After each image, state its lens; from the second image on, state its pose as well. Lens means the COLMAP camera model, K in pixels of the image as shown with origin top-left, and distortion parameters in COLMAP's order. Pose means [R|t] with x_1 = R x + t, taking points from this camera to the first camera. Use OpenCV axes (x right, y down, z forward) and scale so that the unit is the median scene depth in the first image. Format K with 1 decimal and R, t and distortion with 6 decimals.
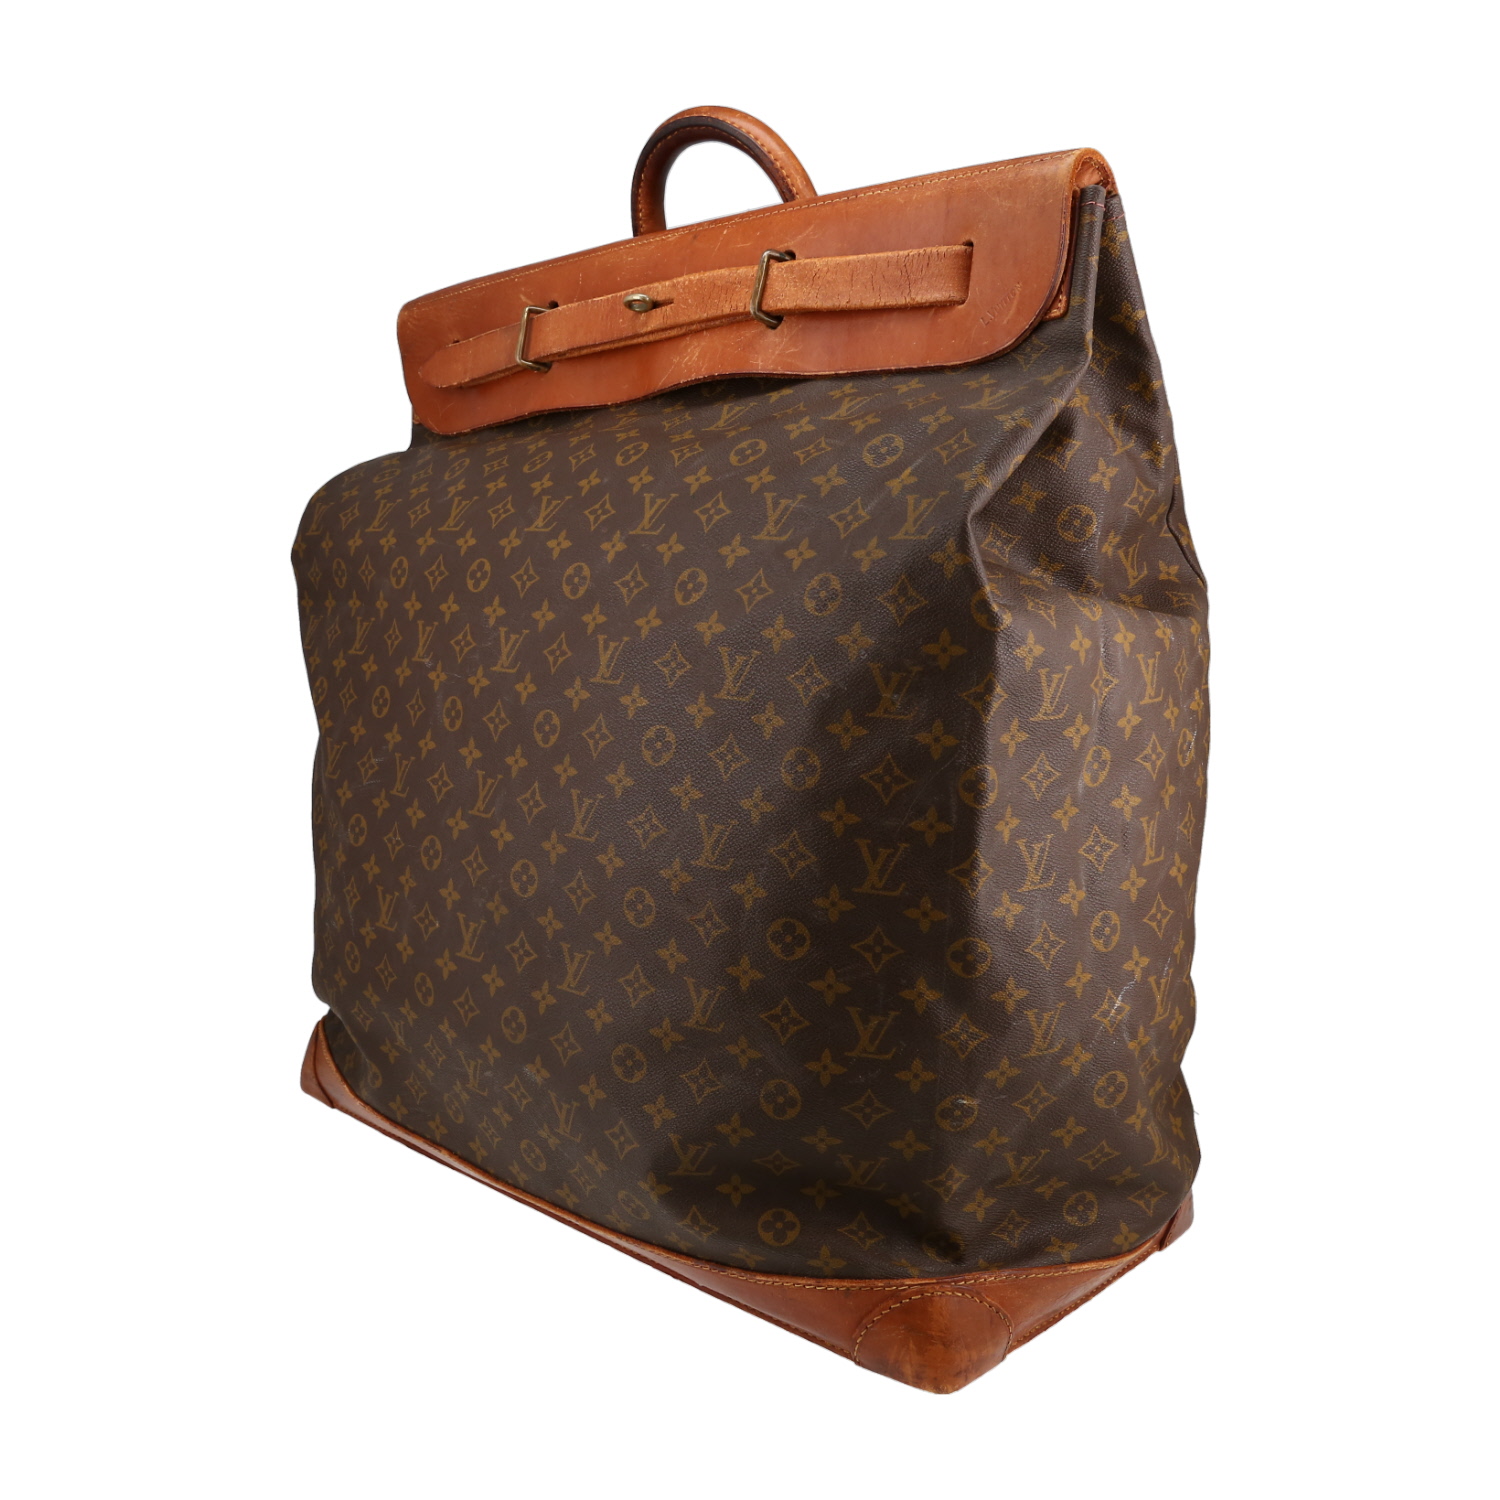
lens RADIAL K [[1415.0, 0, 750.2], [0, 1415.0, 751.7], [0, 0, 1]] dist [-0.126493, 0.000000]
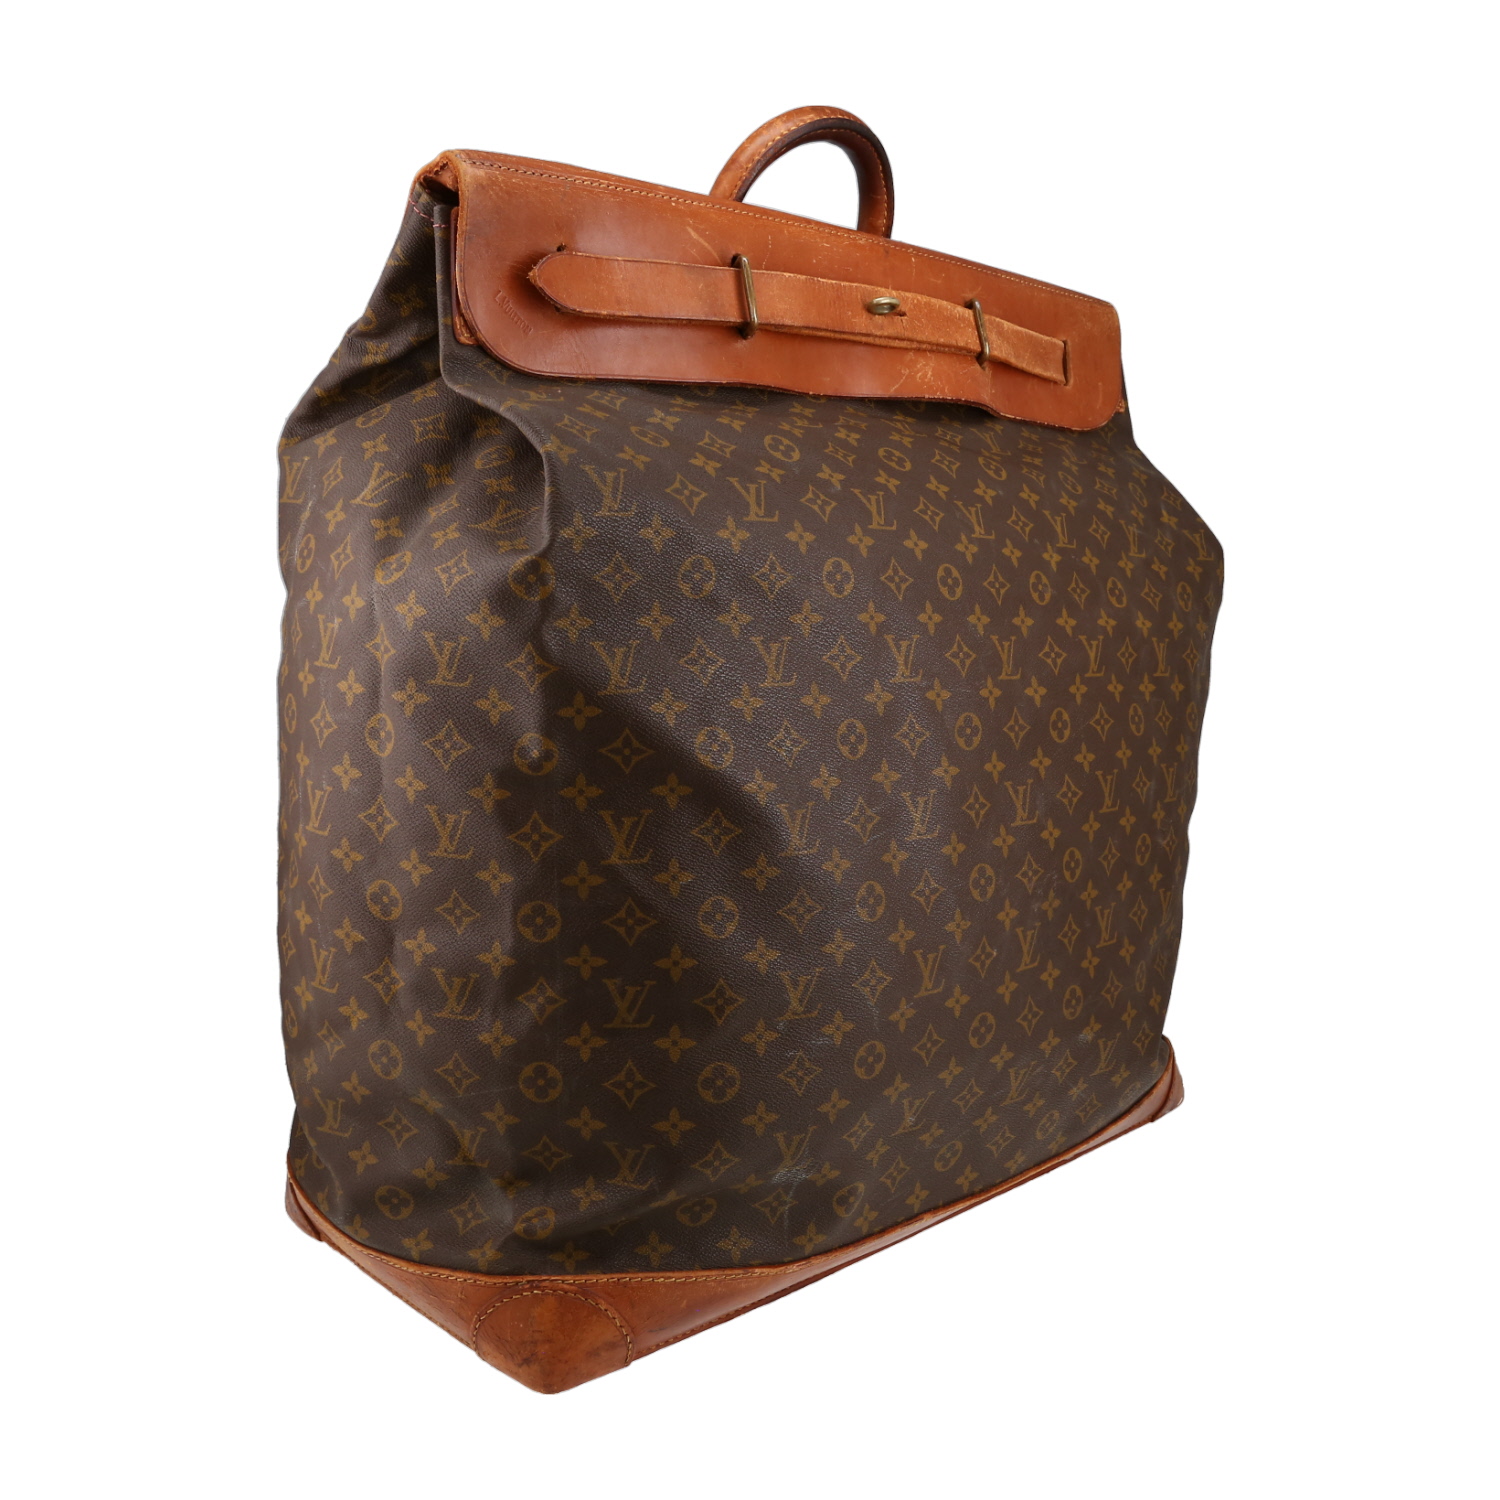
lens RADIAL K [[1415.0, 0, 752.8], [0, 1415.0, 756.2], [0, 0, 1]] dist [-0.126493, 0.000000]
pose [[0.089131, -0.141309, 0.985945, -1.207850], [0.105044, 0.985698, 0.131778, -0.156793], [-0.990465, 0.091823, 0.102700, 1.102207]]
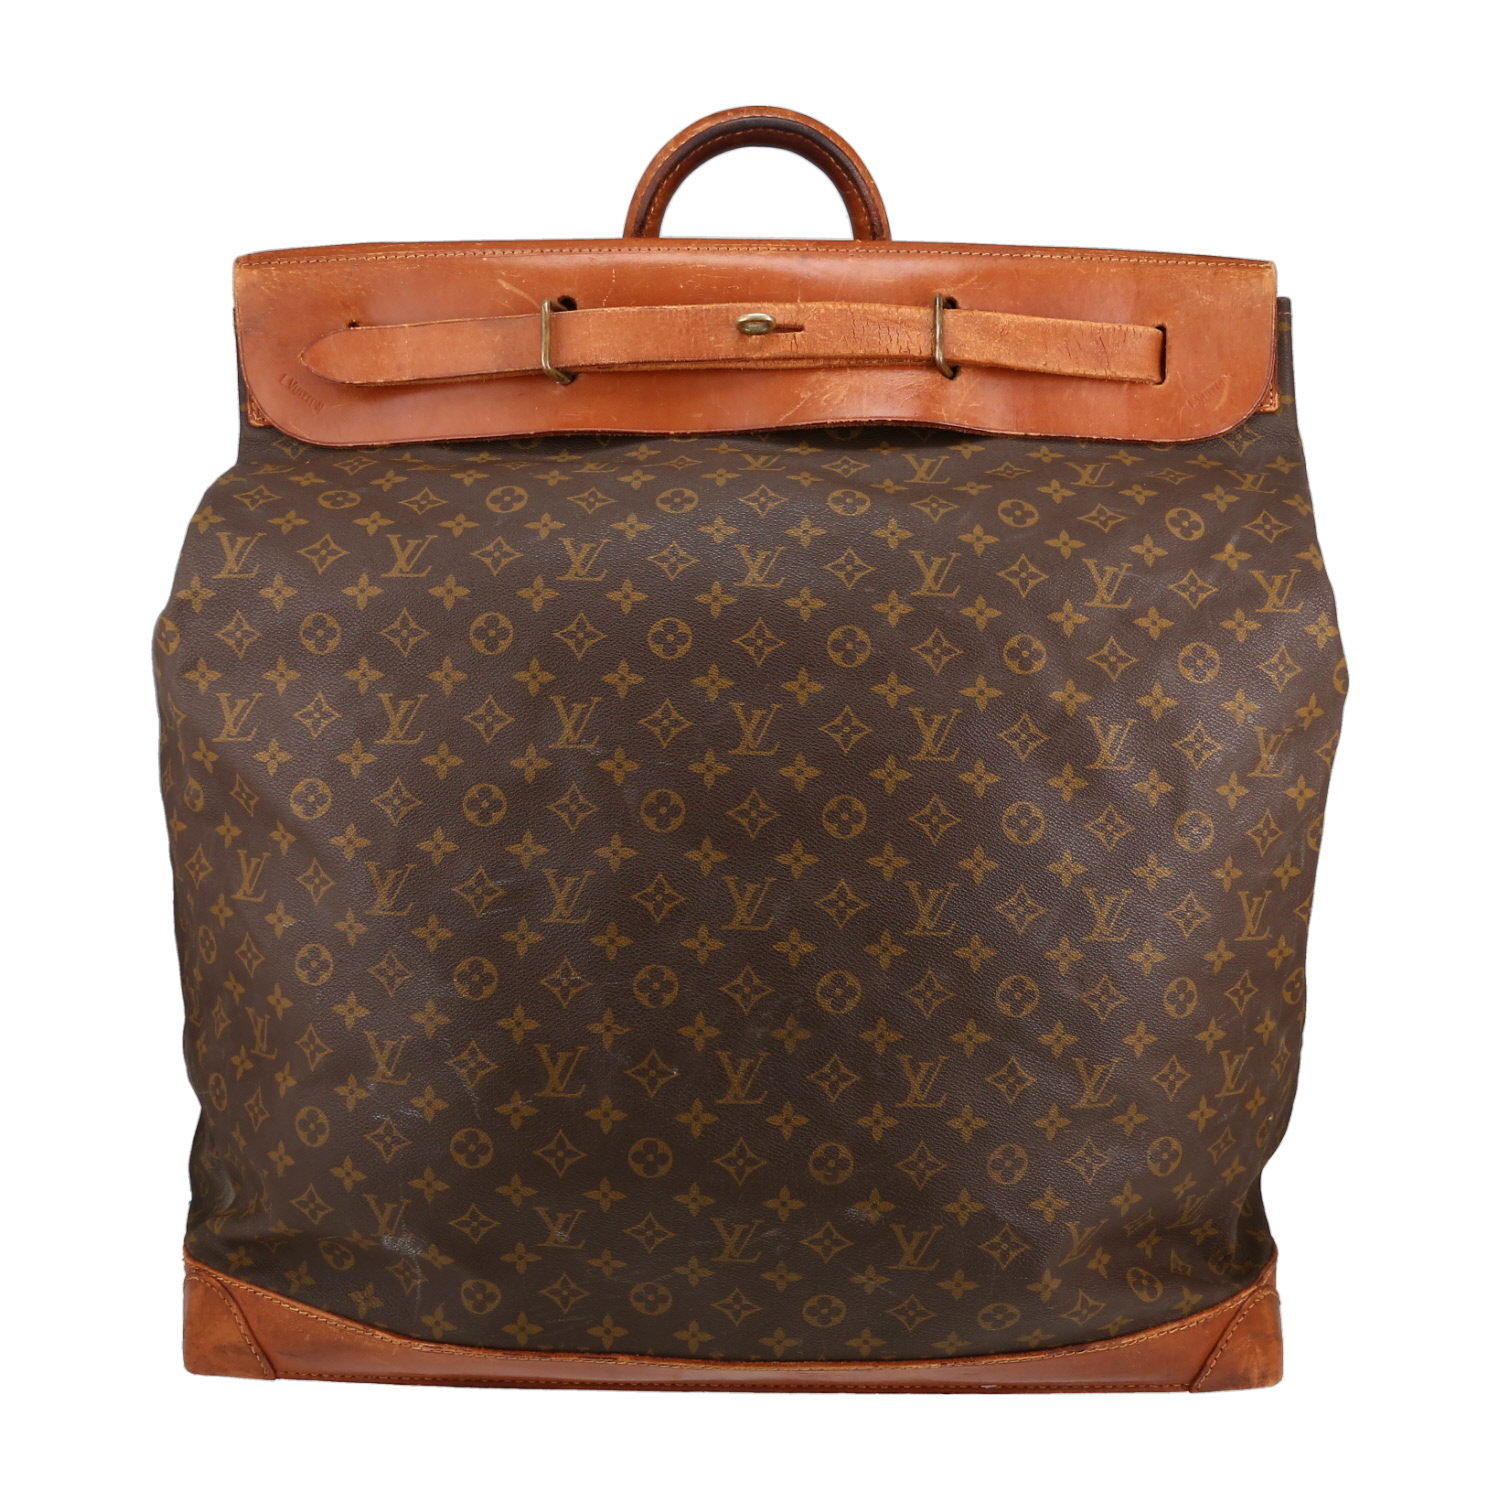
lens RADIAL K [[1559.7, 0, 745.1], [0, 1559.7, 826.7], [0, 0, 1]] dist [-0.117596, 0.000000]
pose [[0.736425, -0.087735, 0.670807, -0.816946], [0.077257, 0.995975, 0.045449, -0.057748], [-0.672094, 0.018354, 0.740238, 0.324354]]
